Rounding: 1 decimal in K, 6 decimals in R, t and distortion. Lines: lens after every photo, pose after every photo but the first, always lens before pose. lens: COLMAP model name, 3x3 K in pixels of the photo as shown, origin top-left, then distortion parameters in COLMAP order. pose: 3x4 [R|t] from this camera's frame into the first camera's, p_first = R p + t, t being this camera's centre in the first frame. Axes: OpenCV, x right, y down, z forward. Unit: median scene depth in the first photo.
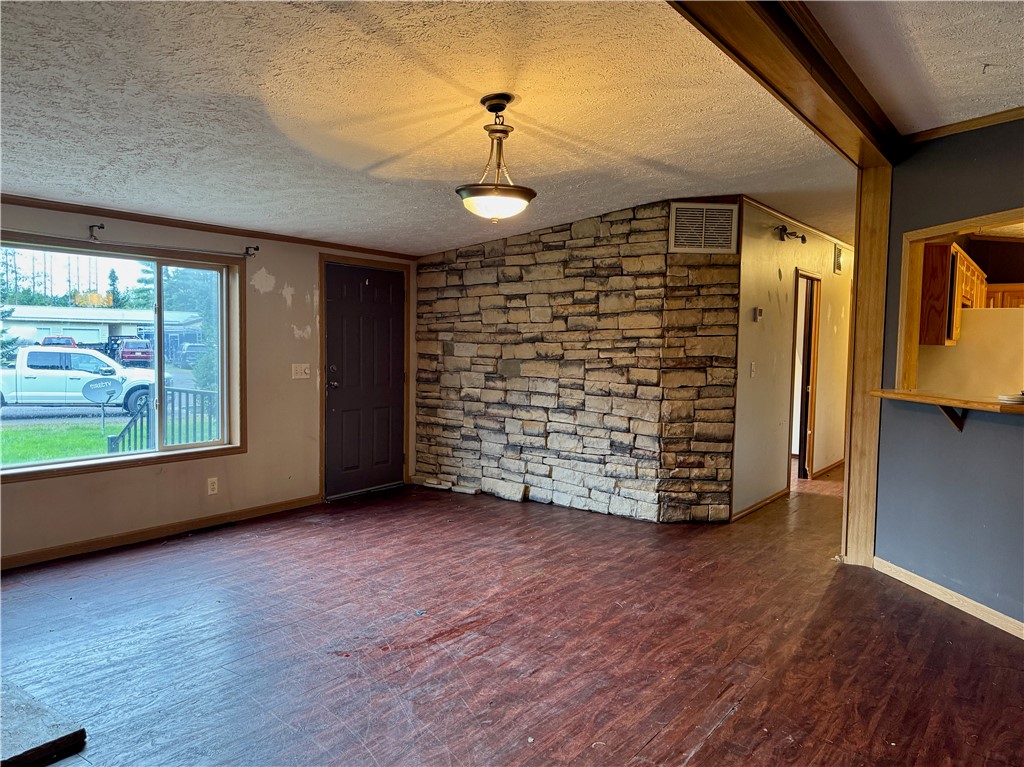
lens RADIAL K [[744.0, 0, 512.0], [0, 744.0, 383.5], [0, 0, 1]] dist [0.007829, 0.001892]
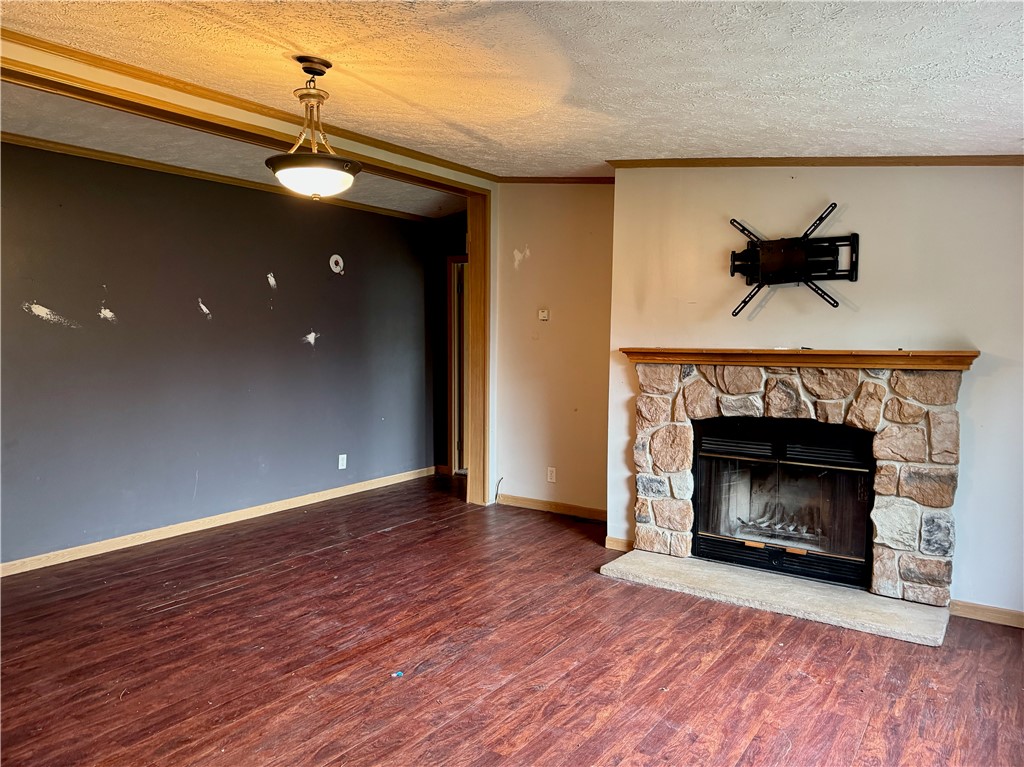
lens RADIAL K [[710.2, 0, 514.2], [0, 710.2, 389.4], [0, 0, 1]] dist [0.072739, -0.085732]
pose [[-0.999644, -0.020370, -0.017255, -0.202424], [-0.022531, 0.990444, 0.136059, -0.094460], [0.014318, 0.136399, -0.990550, 1.528506]]
